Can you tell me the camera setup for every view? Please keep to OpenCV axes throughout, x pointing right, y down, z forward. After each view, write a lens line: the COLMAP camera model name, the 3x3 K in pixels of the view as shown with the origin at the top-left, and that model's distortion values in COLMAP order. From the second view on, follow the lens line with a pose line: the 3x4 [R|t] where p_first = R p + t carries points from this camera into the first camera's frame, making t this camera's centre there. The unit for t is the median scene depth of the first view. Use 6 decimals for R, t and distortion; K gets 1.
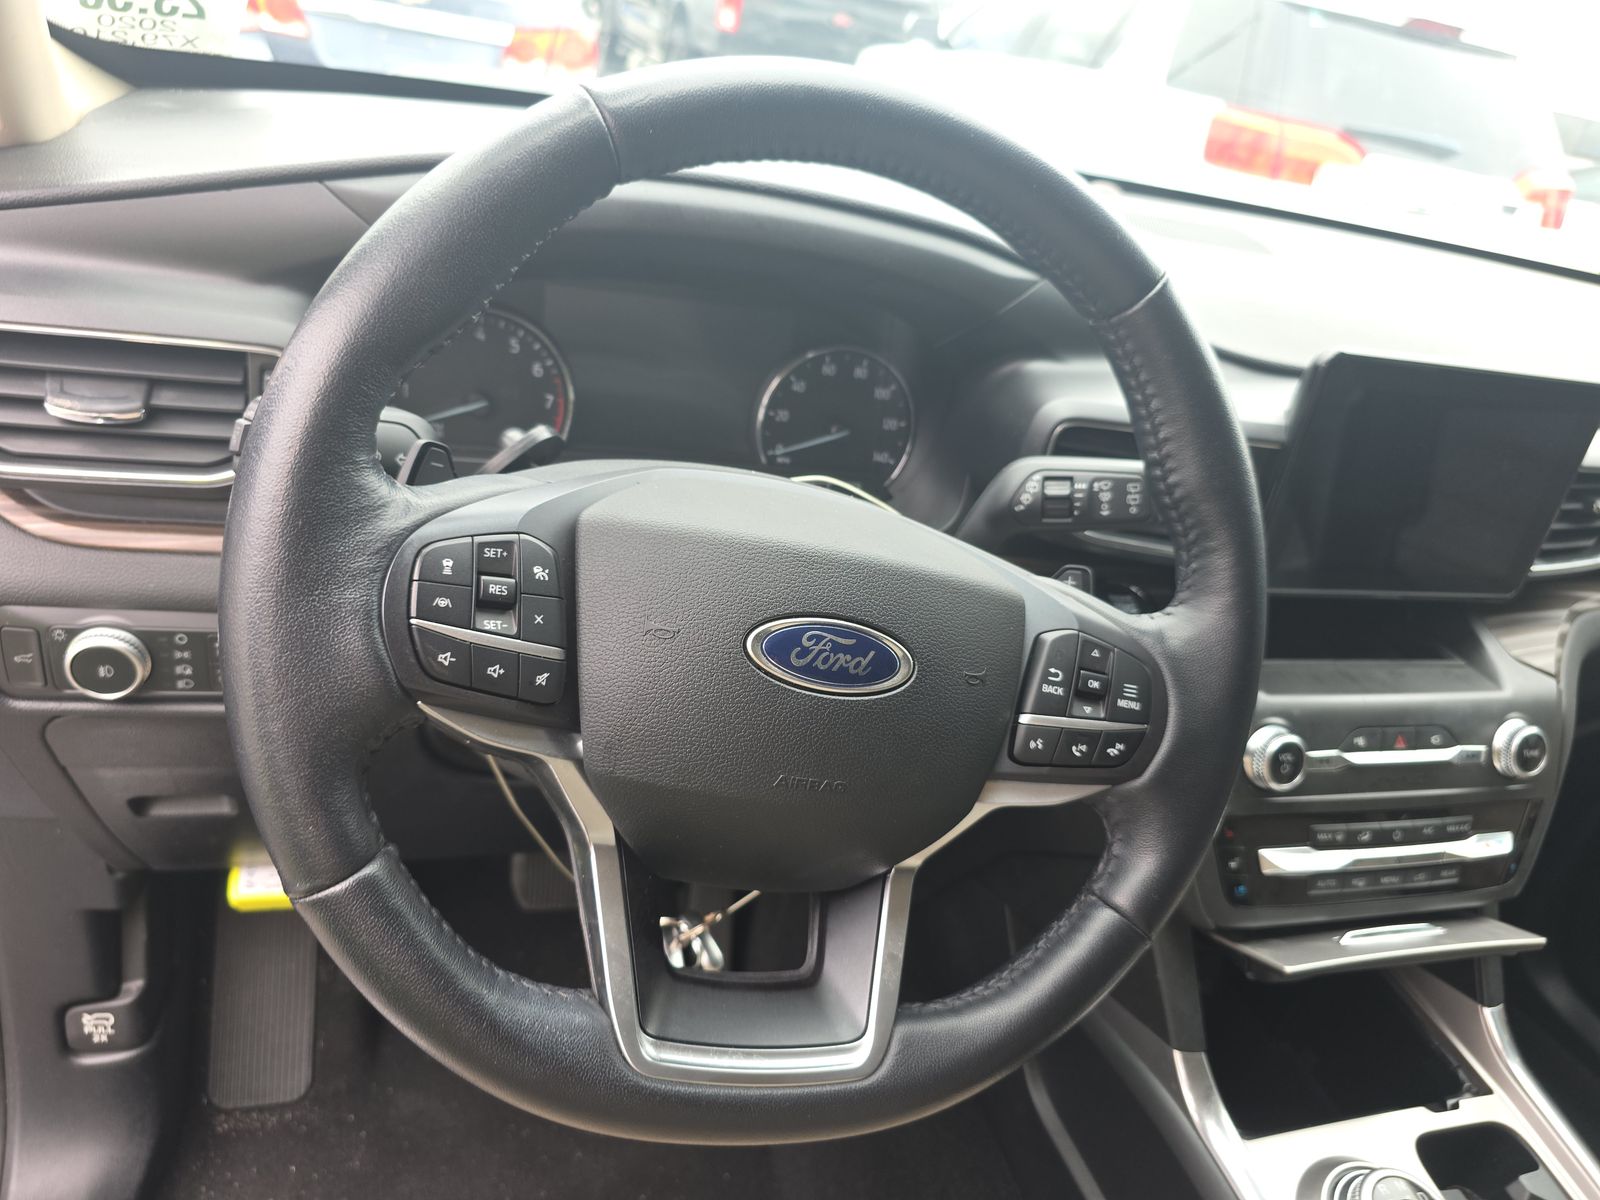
lens RADIAL K [[1057.1, 0, 807.7], [0, 1057.1, 609.1], [0, 0, 1]] dist [0.028011, -0.006486]
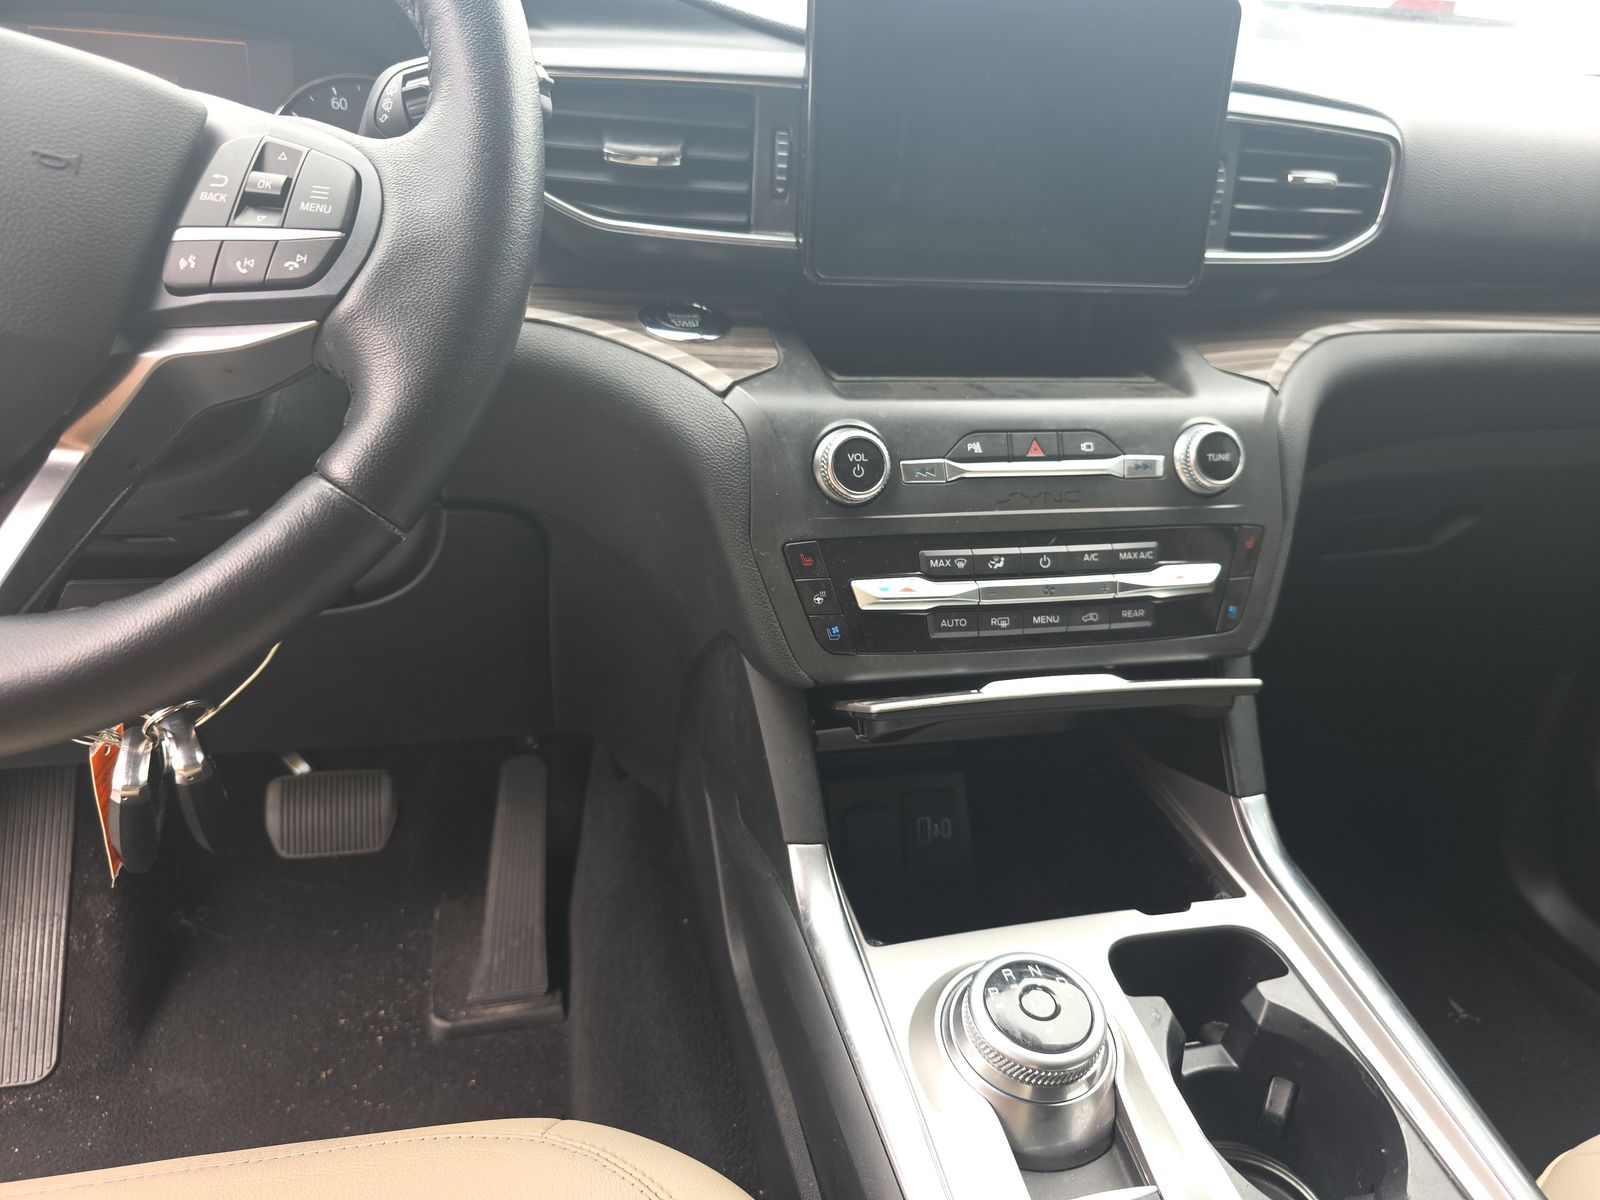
lens RADIAL K [[1057.1, 0, 791.1], [0, 1057.1, 600.3], [0, 0, 1]] dist [0.028011, -0.006486]
pose [[0.990637, -0.099052, -0.093956, 0.430881], [0.089964, 0.991261, -0.096484, 0.299267], [0.102692, 0.087127, 0.990890, 0.180114]]
